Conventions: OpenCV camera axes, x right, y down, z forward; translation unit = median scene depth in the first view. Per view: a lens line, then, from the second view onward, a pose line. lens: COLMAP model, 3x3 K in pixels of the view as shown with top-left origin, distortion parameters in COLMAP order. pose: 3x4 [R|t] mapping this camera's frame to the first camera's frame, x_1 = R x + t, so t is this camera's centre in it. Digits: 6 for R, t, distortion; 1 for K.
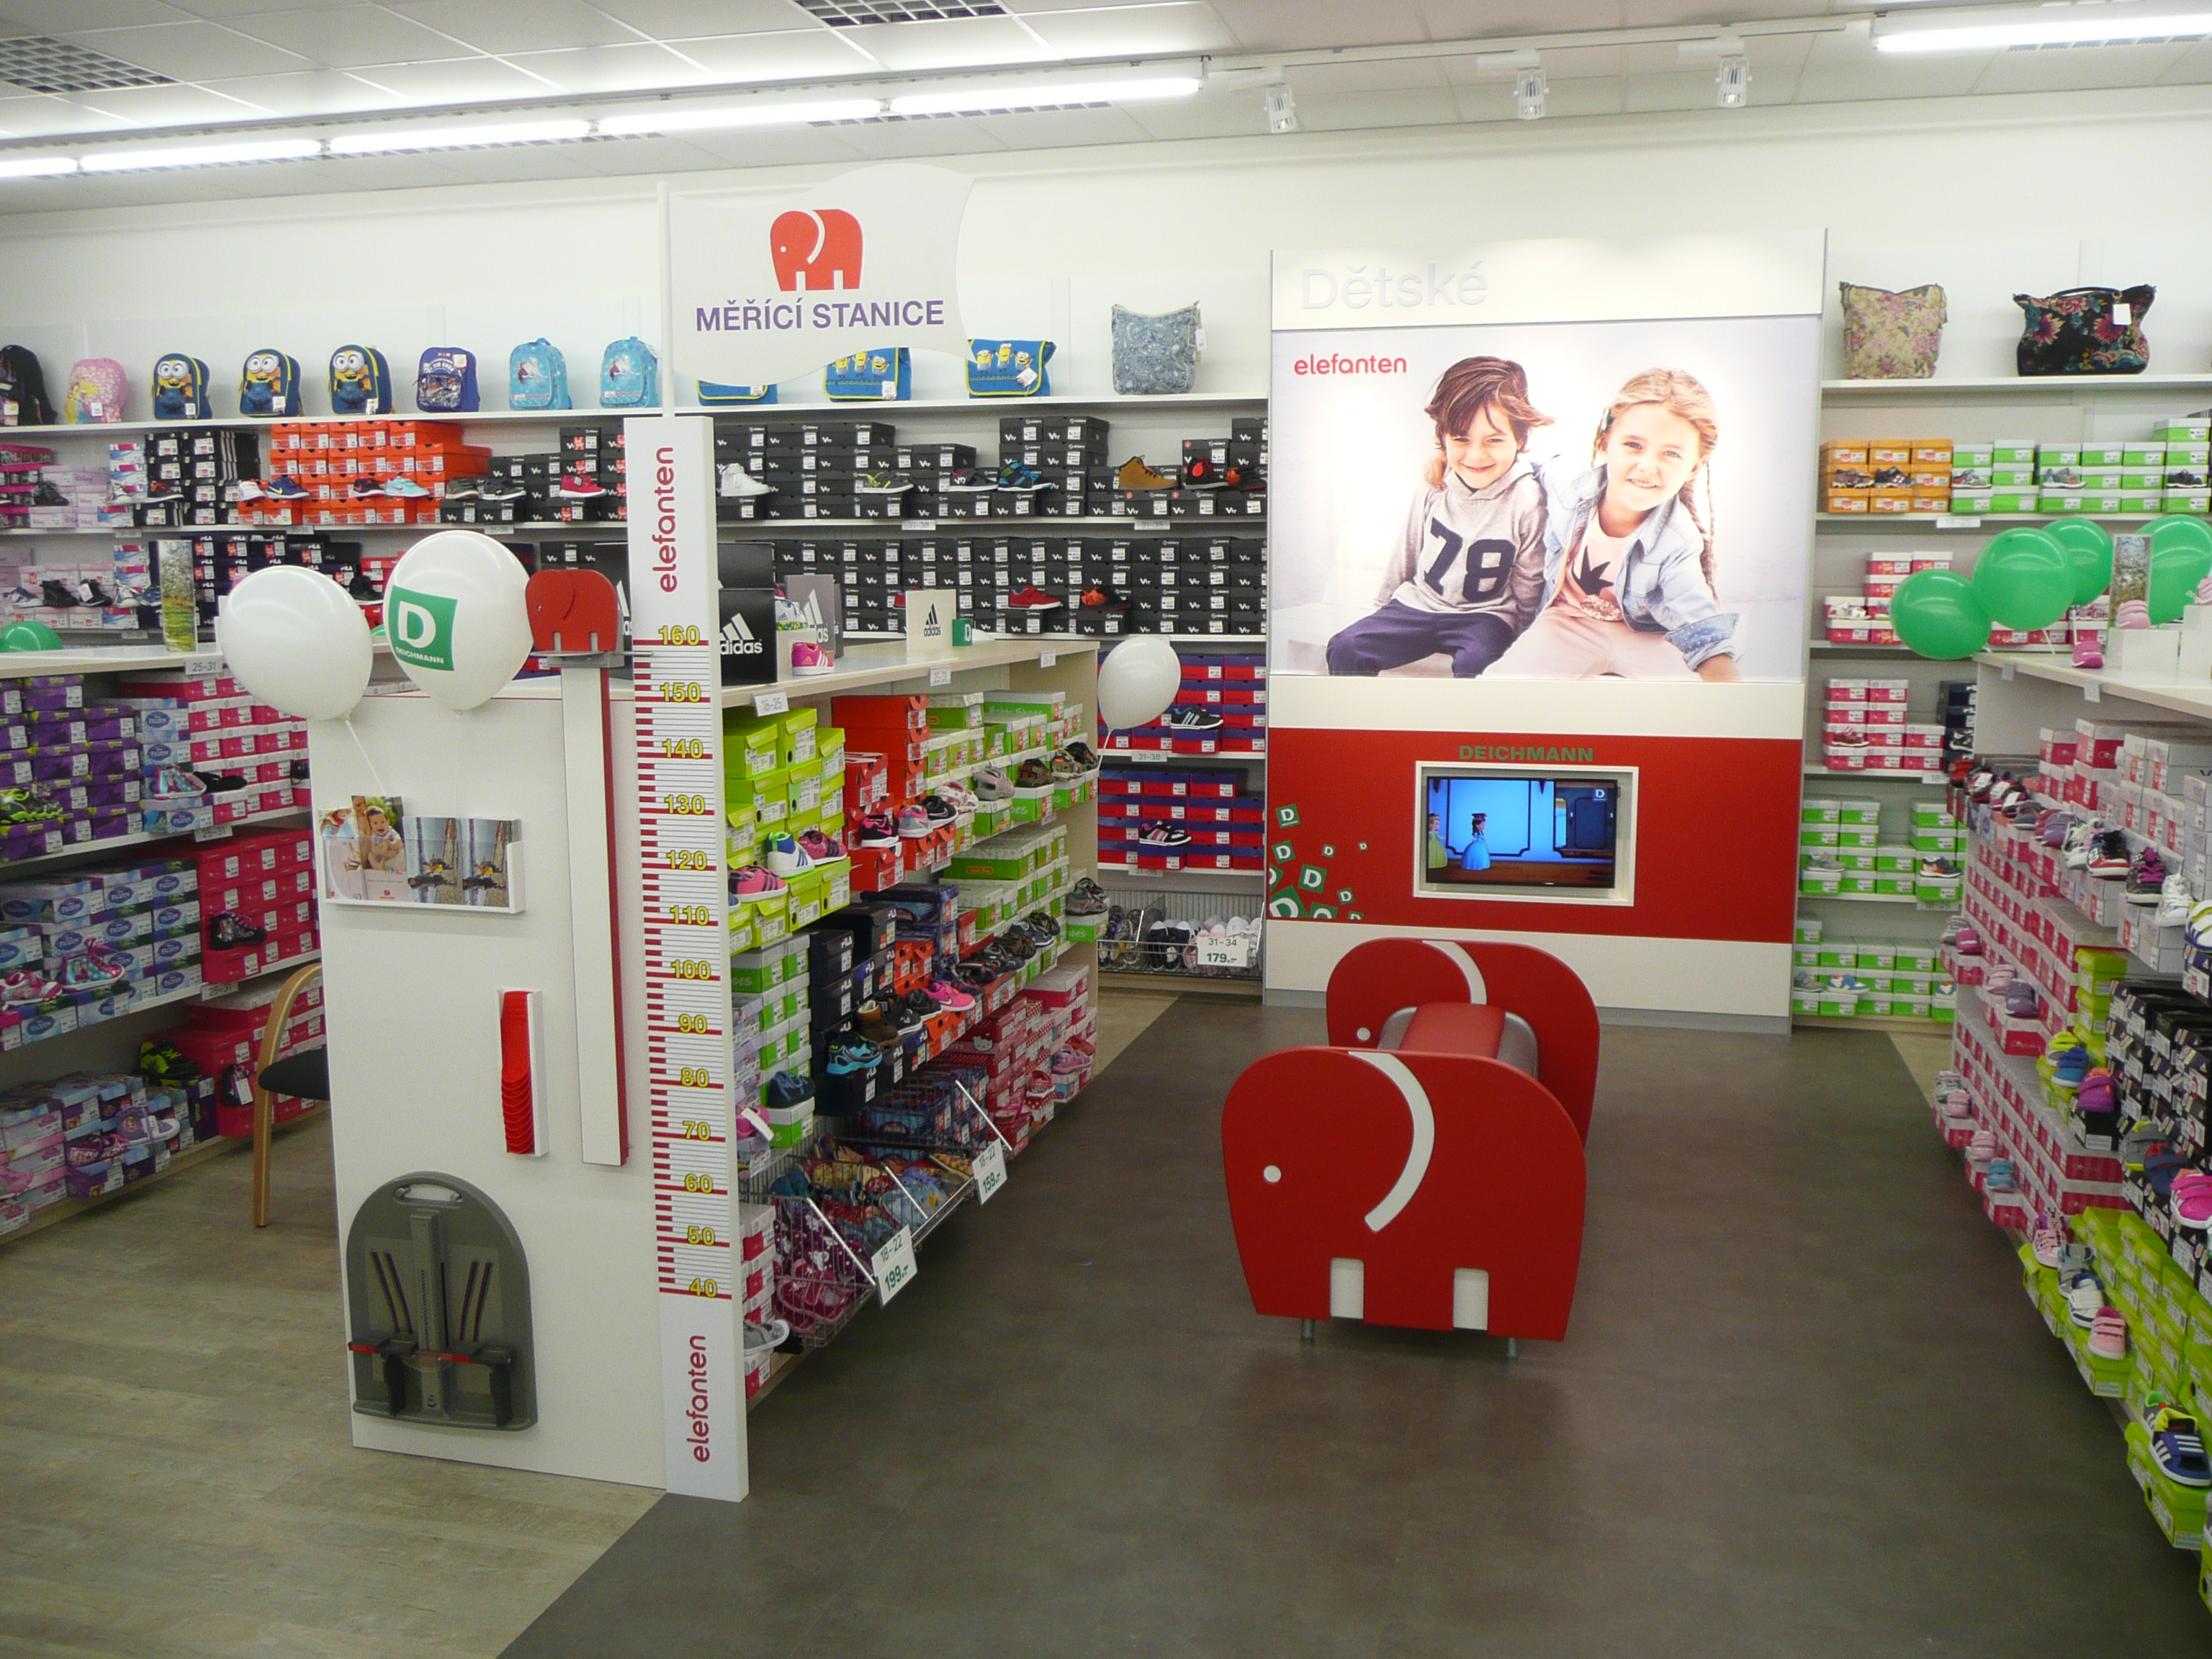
lens RADIAL K [[1870.6, 0, 1122.8], [0, 1870.6, 830.6], [0, 0, 1]] dist [-0.018816, -0.002636]
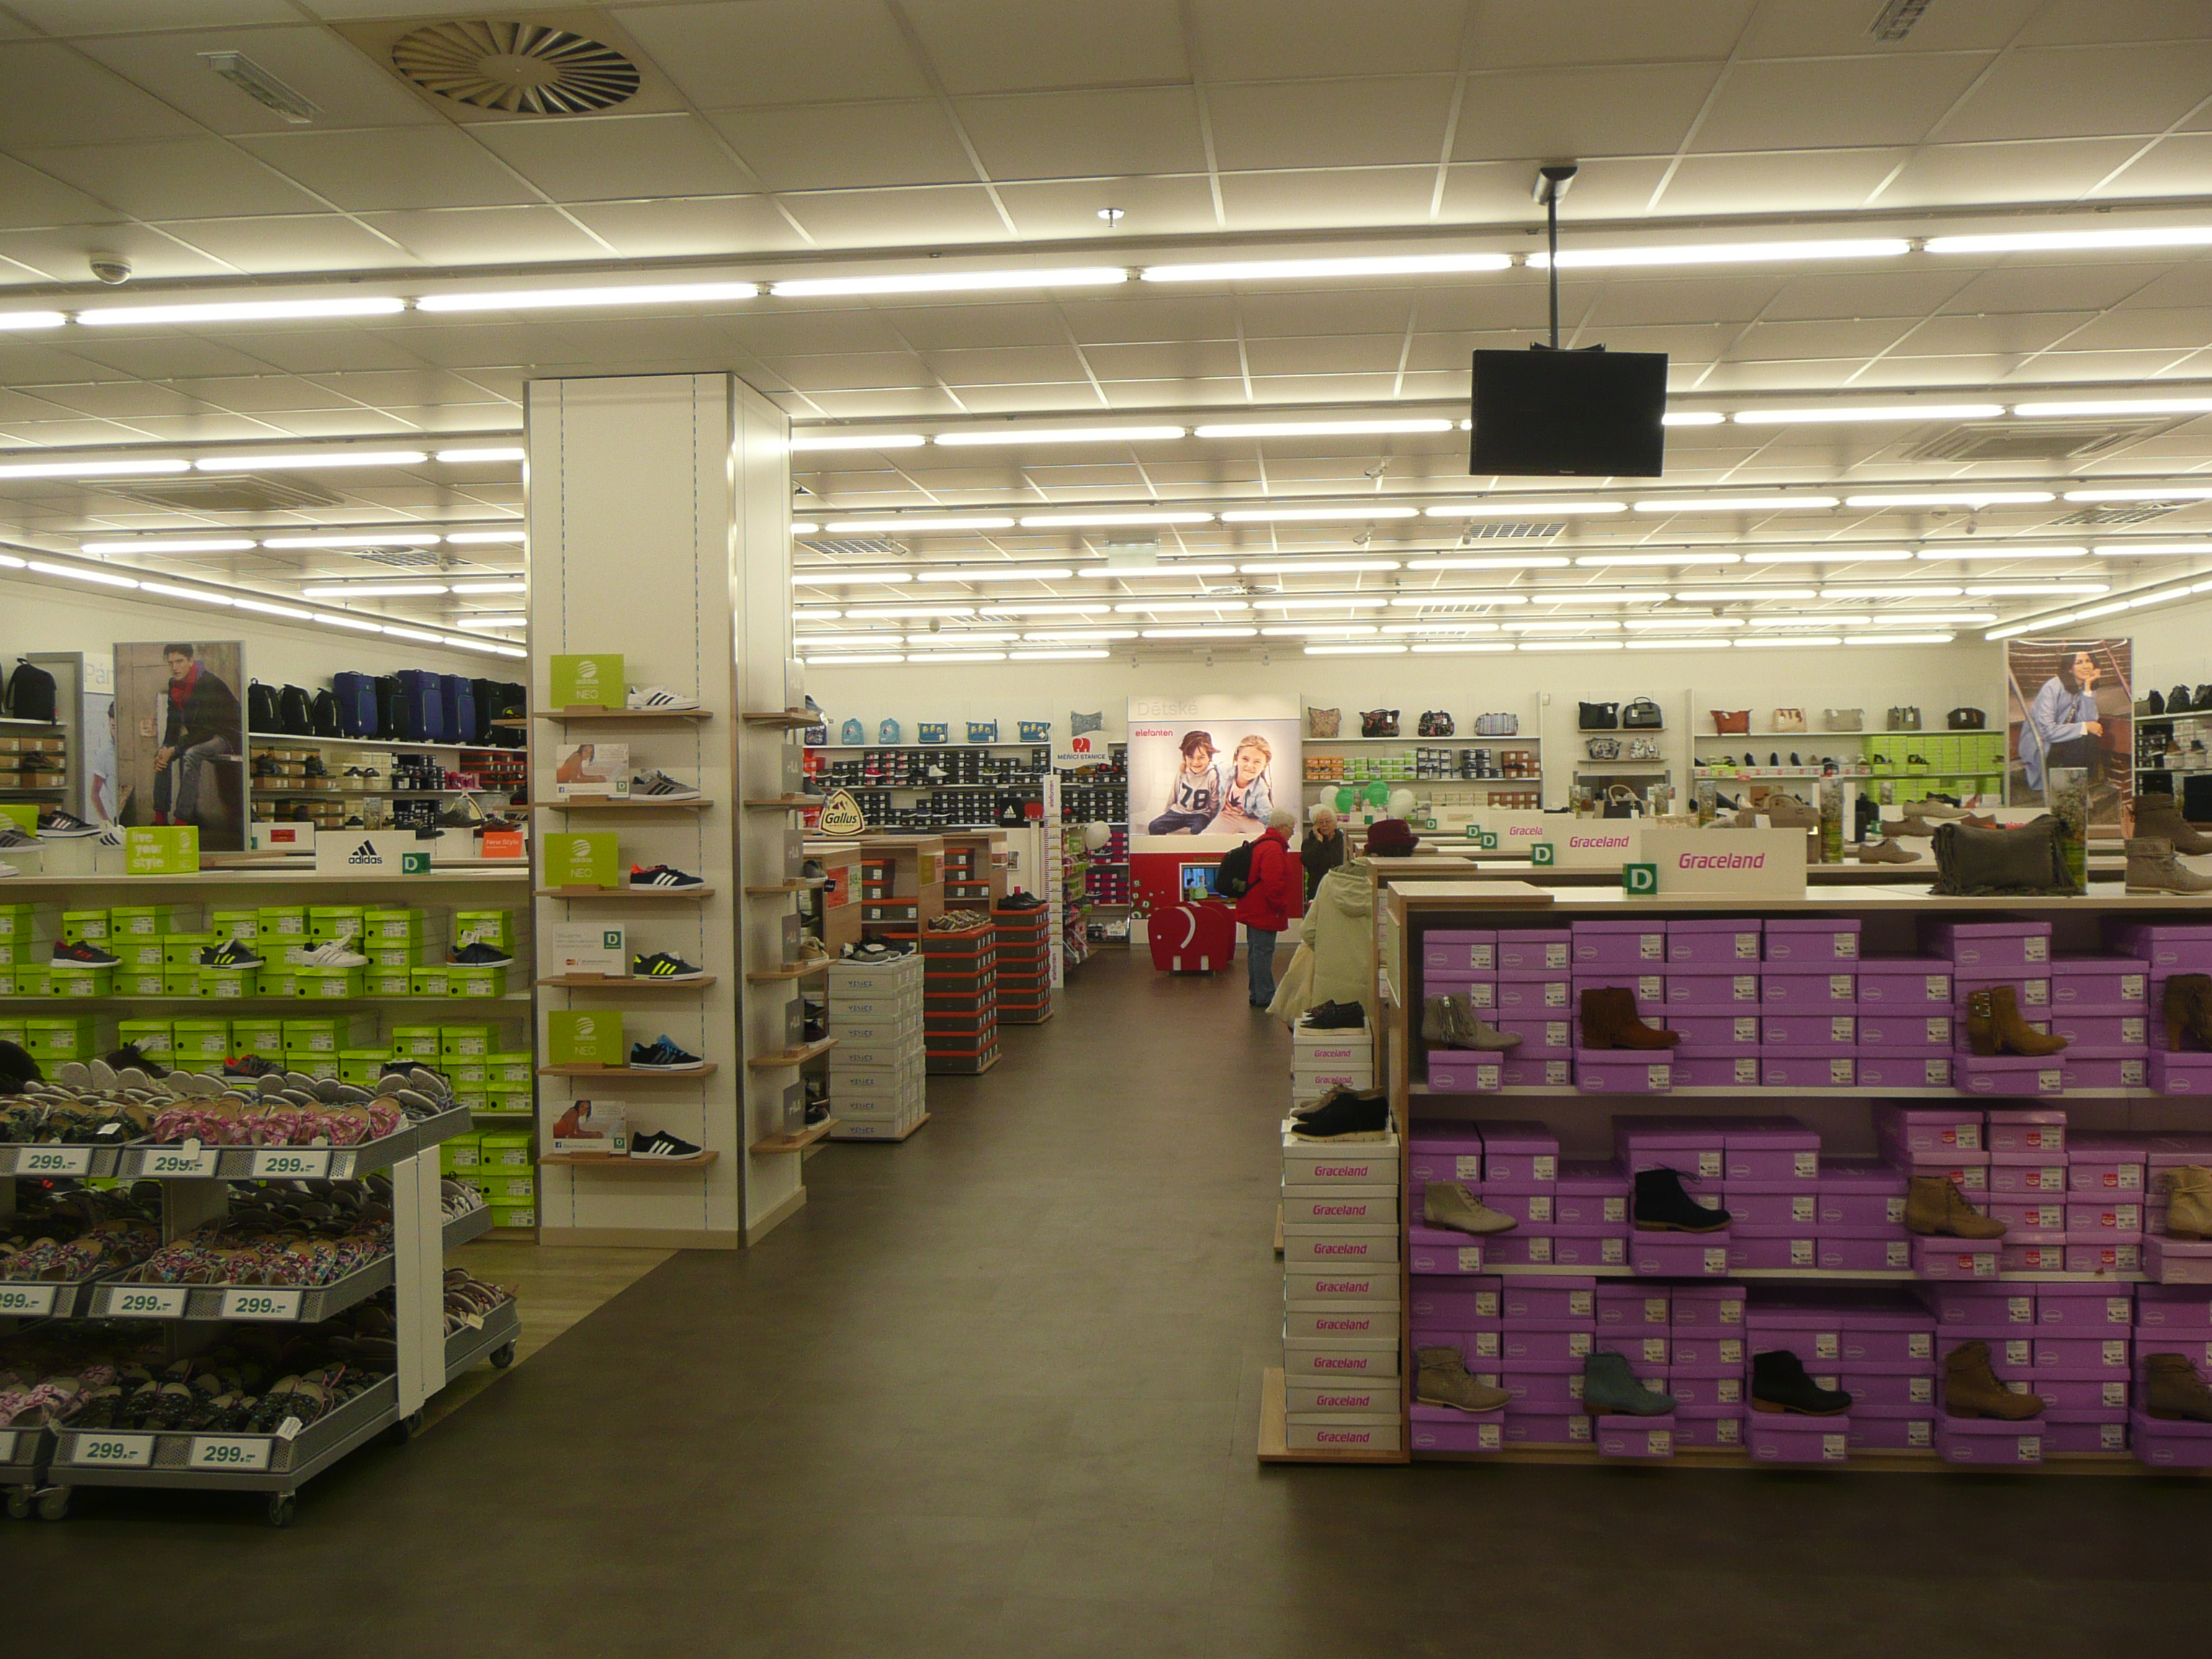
lens RADIAL K [[1870.6, 0, 1102.0], [0, 1870.6, 831.9], [0, 0, 1]] dist [-0.018816, -0.002636]
pose [[0.989793, -0.015176, 0.141699, -0.392817], [0.031848, 0.992722, -0.116144, 0.259401], [-0.138905, 0.119471, 0.983073, -1.948460]]
